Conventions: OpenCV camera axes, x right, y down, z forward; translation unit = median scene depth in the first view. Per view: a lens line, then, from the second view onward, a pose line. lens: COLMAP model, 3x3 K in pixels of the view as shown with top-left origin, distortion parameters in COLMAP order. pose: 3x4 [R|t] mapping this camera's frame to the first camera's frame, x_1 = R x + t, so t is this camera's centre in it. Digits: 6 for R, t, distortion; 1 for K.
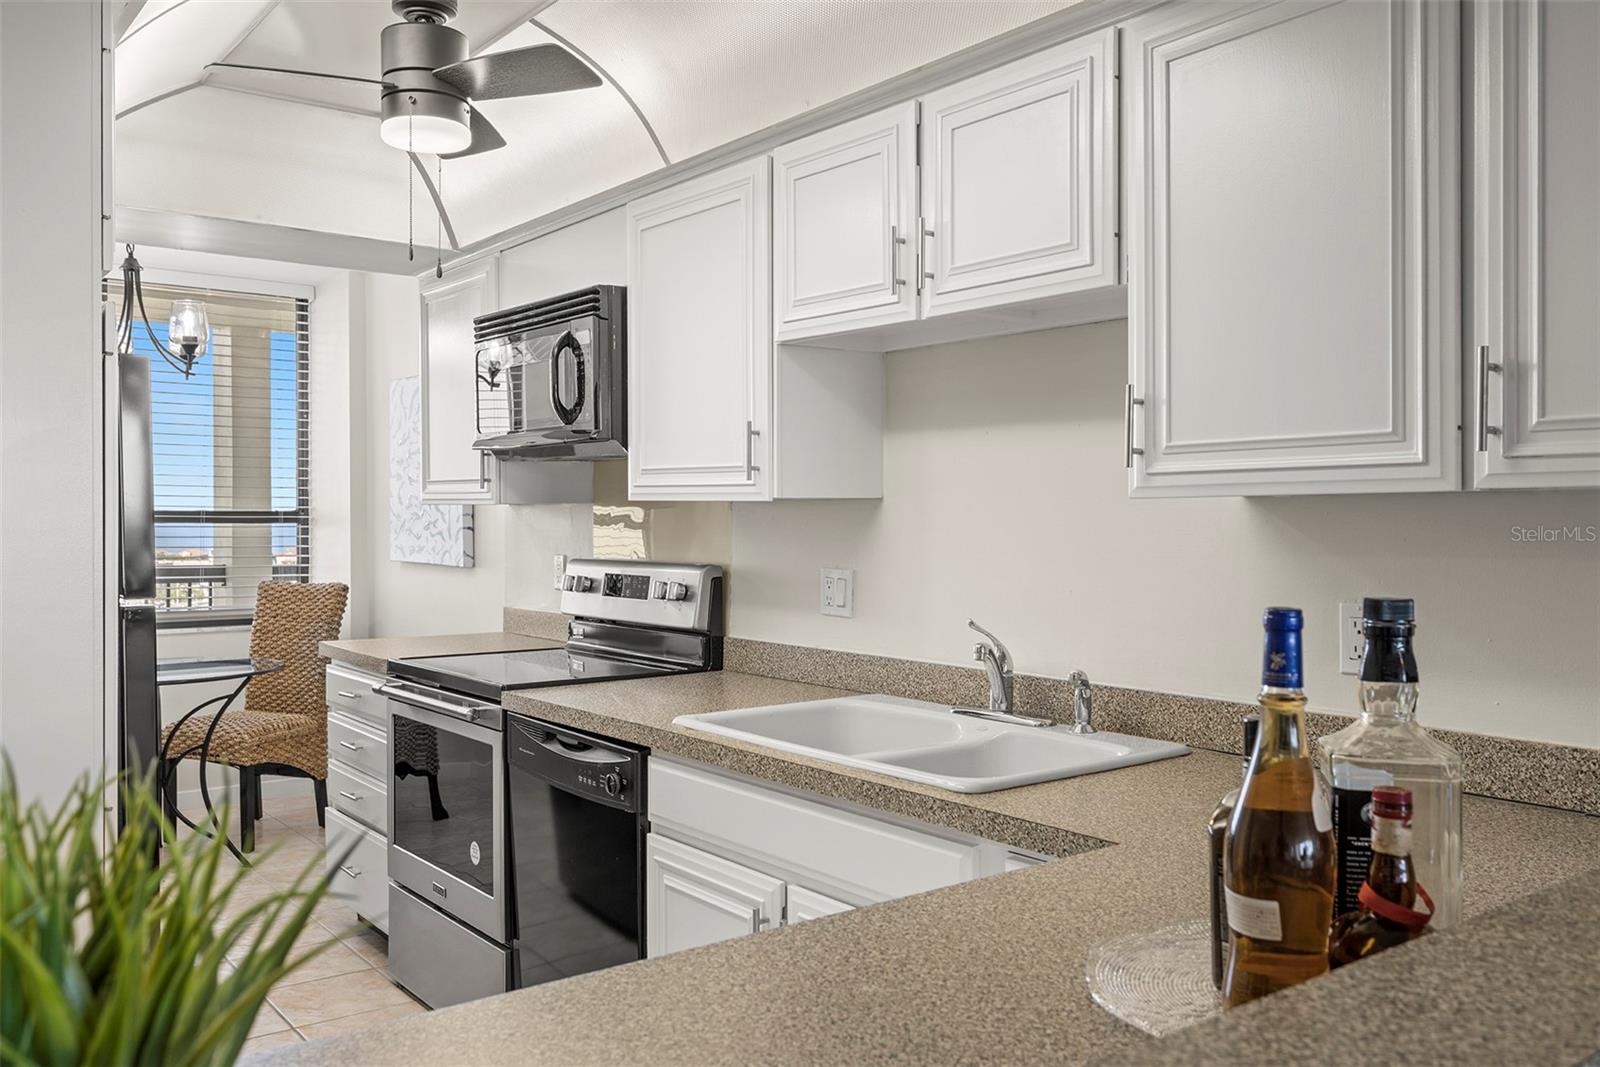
lens RADIAL K [[1304.4, 0, 808.8], [0, 1304.4, 536.9], [0, 0, 1]] dist [-0.003382, -0.003571]
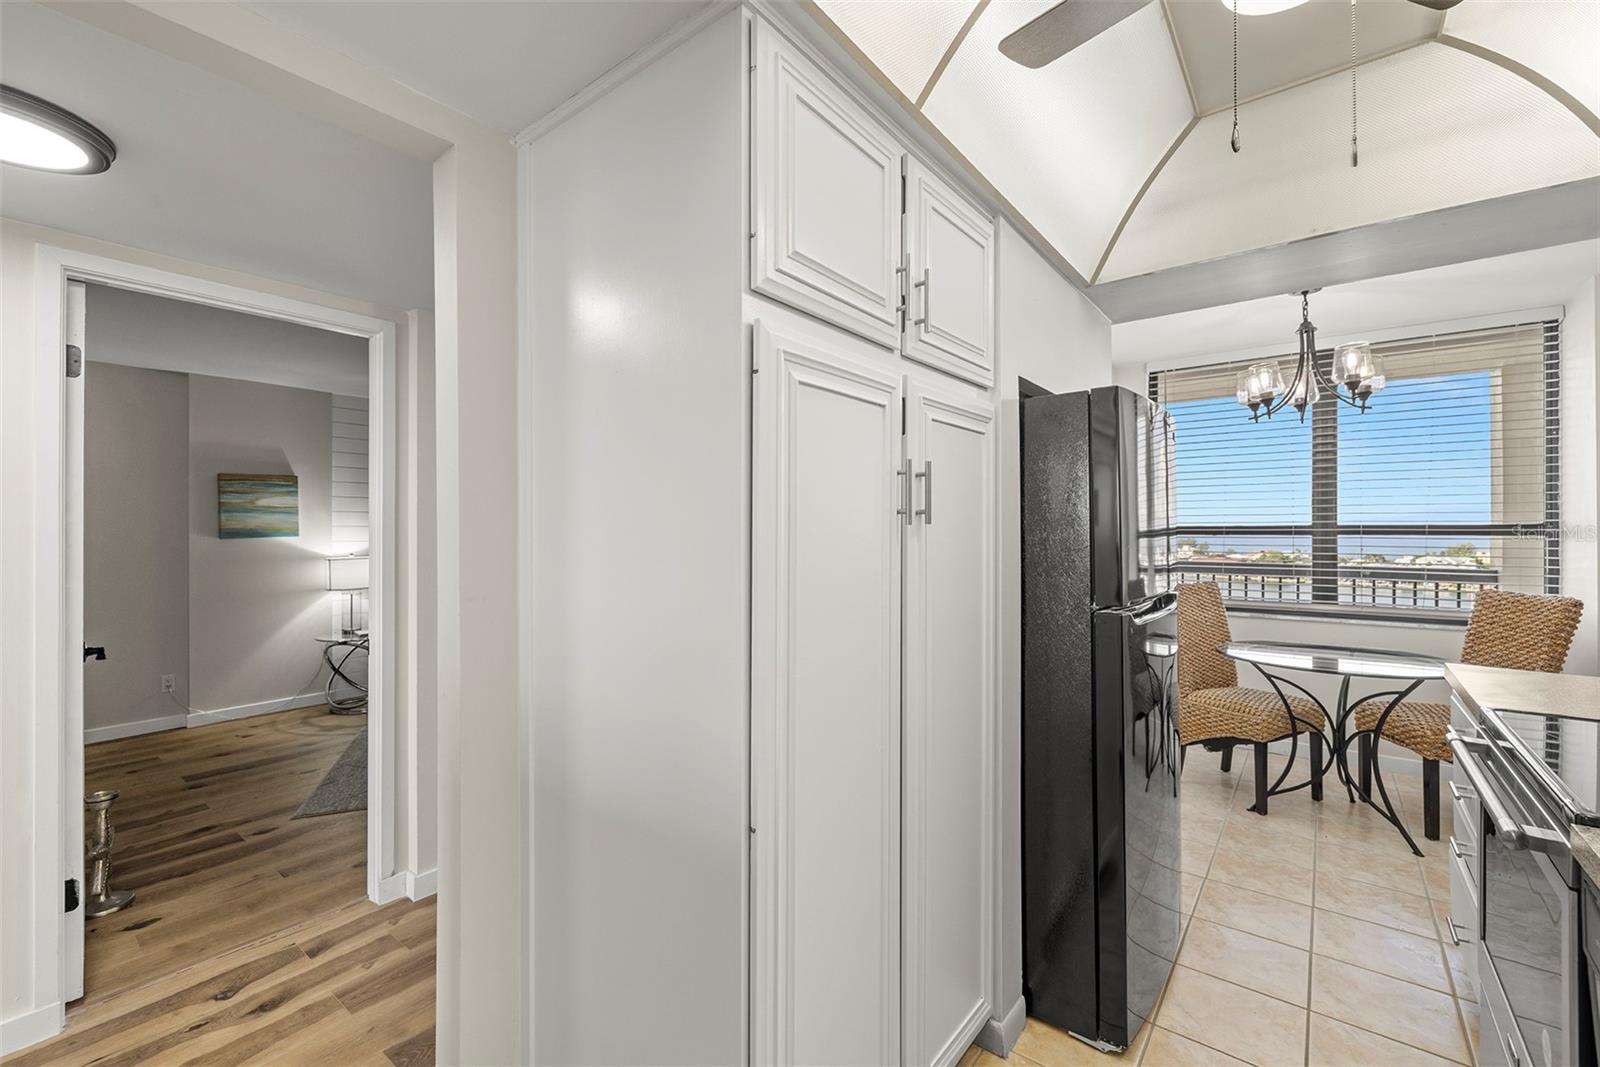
lens RADIAL K [[680.9, 0, 792.4], [0, 680.9, 531.4], [0, 0, 1]] dist [0.000270, 0.000698]
pose [[0.242455, -0.000926, -0.970162, -0.014180], [-0.011053, 0.999932, -0.003717, -0.010217], [0.970100, 0.011624, 0.242428, 0.555615]]
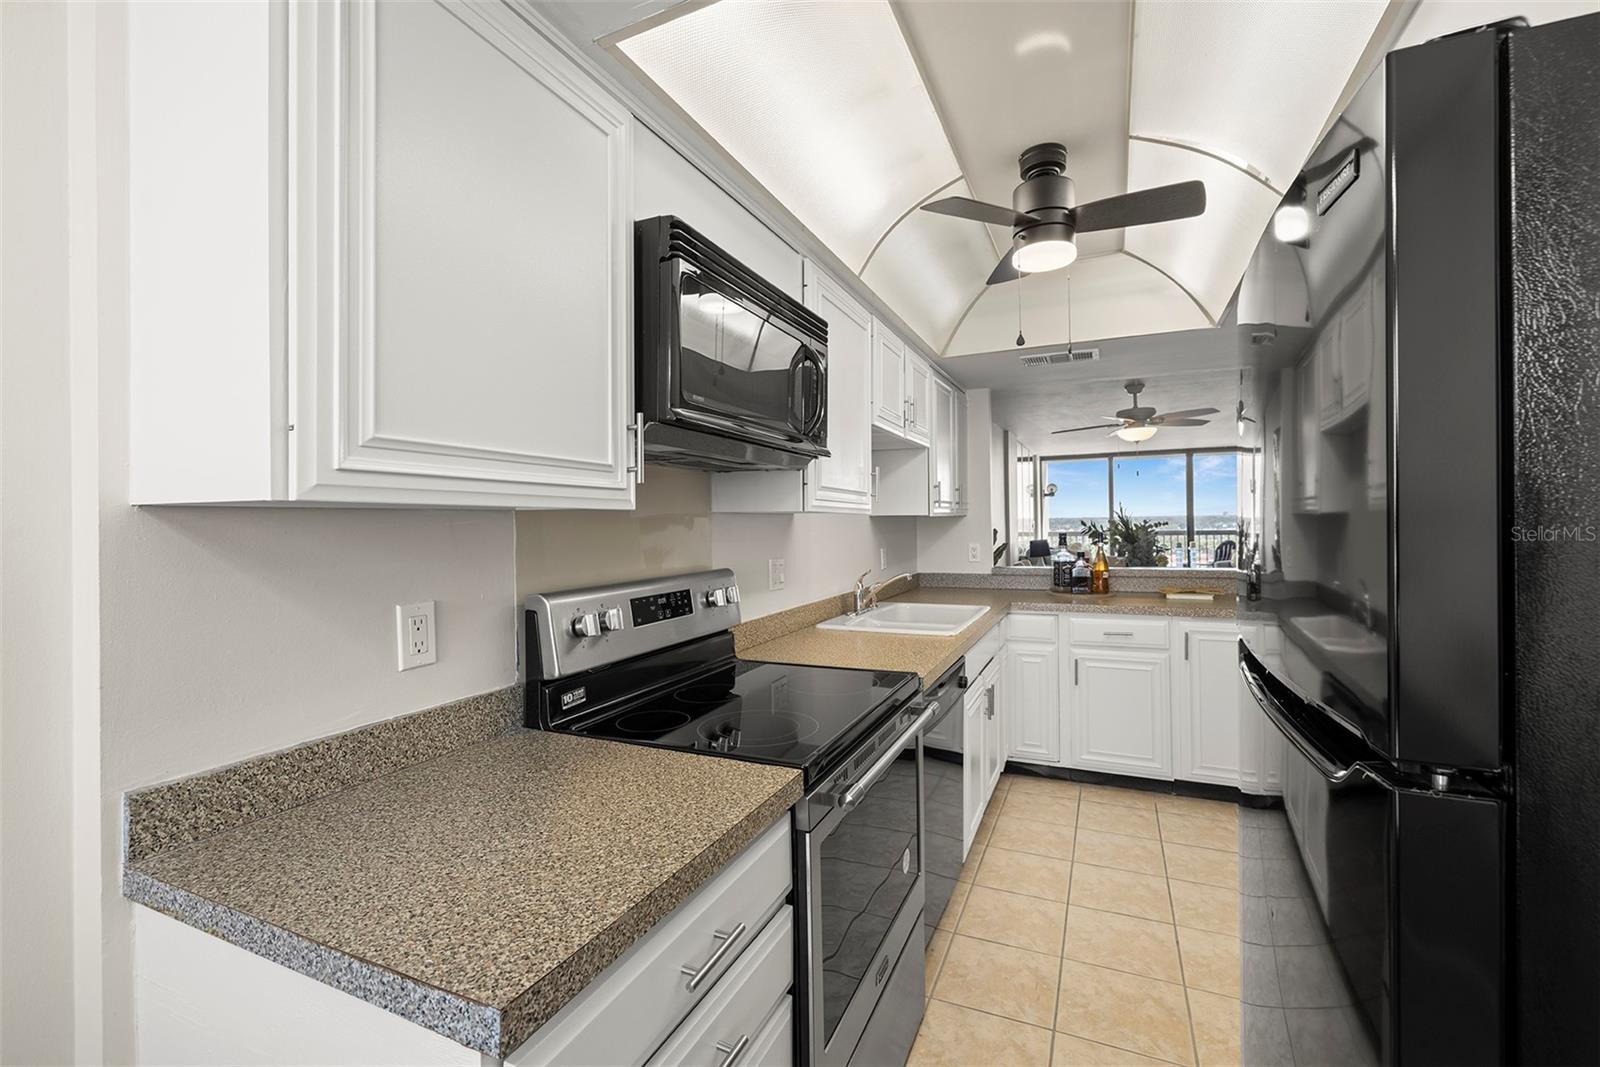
lens RADIAL K [[680.9, 0, 793.3], [0, 680.9, 513.4], [0, 0, 1]] dist [0.000270, 0.000698]
pose [[-0.454696, 0.015917, 0.890505, -0.694022], [0.027204, 0.999622, -0.003977, -0.025249], [-0.890231, 0.022417, -0.454957, 1.322270]]
